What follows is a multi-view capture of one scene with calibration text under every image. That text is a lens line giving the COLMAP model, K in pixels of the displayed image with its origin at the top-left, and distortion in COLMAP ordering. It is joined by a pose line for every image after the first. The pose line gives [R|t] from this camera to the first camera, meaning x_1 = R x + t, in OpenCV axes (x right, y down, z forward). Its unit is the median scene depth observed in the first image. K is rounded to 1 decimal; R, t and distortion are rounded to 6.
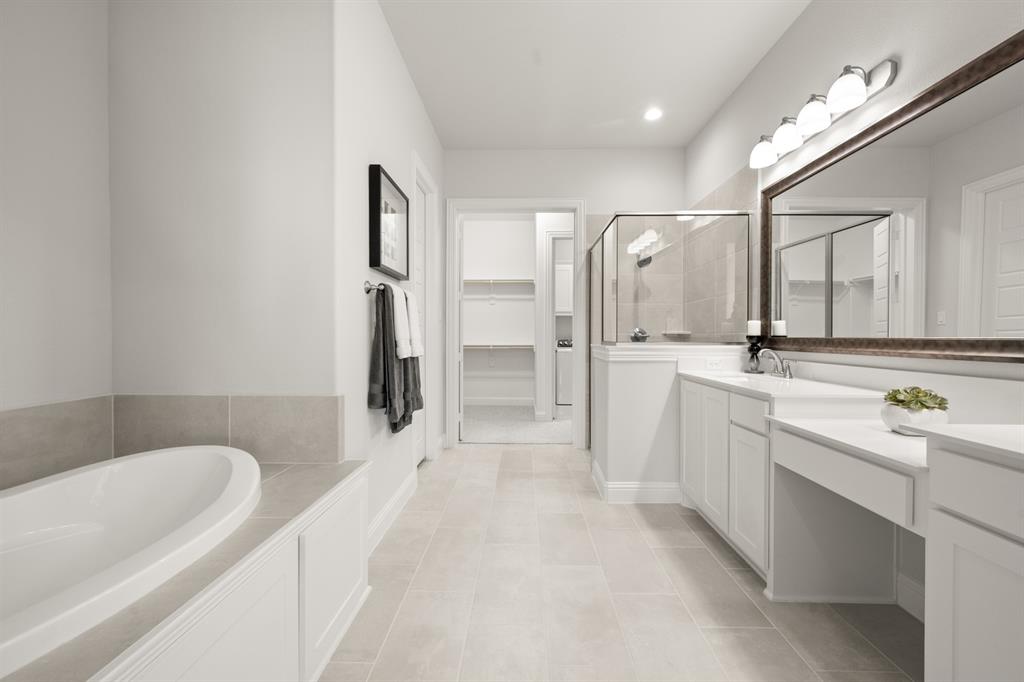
lens RADIAL K [[403.5, 0, 514.3], [0, 403.5, 339.4], [0, 0, 1]] dist [0.000744, -0.000130]
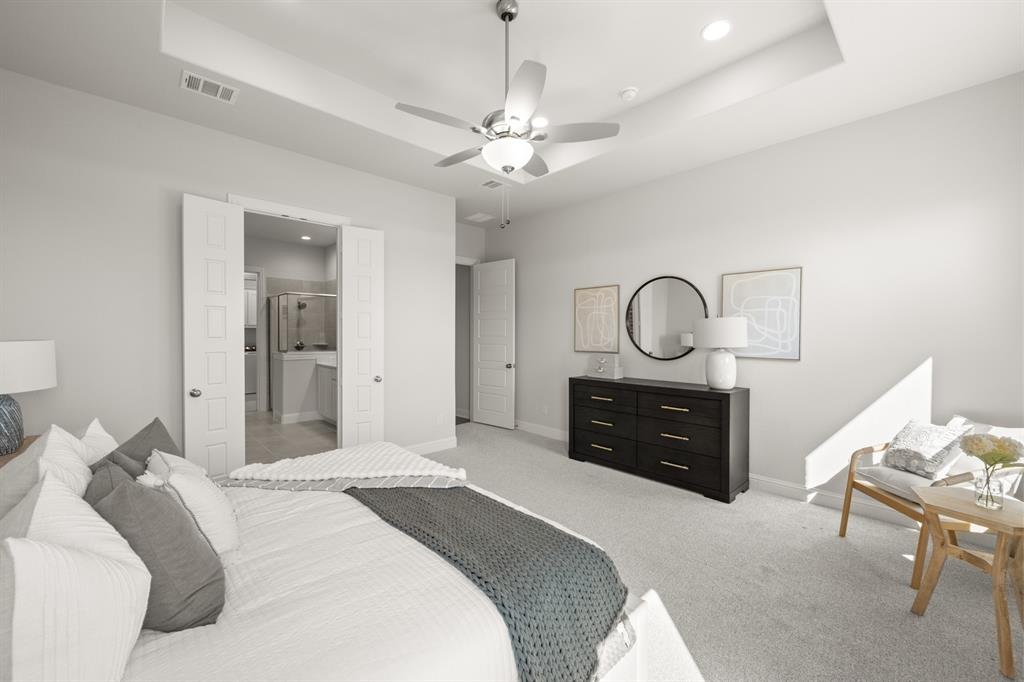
lens RADIAL K [[403.5, 0, 514.3], [0, 403.5, 339.4], [0, 0, 1]] dist [0.000744, -0.000130]
pose [[0.725633, -0.024781, 0.687636, -0.289980], [0.000769, 0.999380, 0.035204, -0.111138], [-0.688082, -0.025016, 0.725202, -1.168530]]
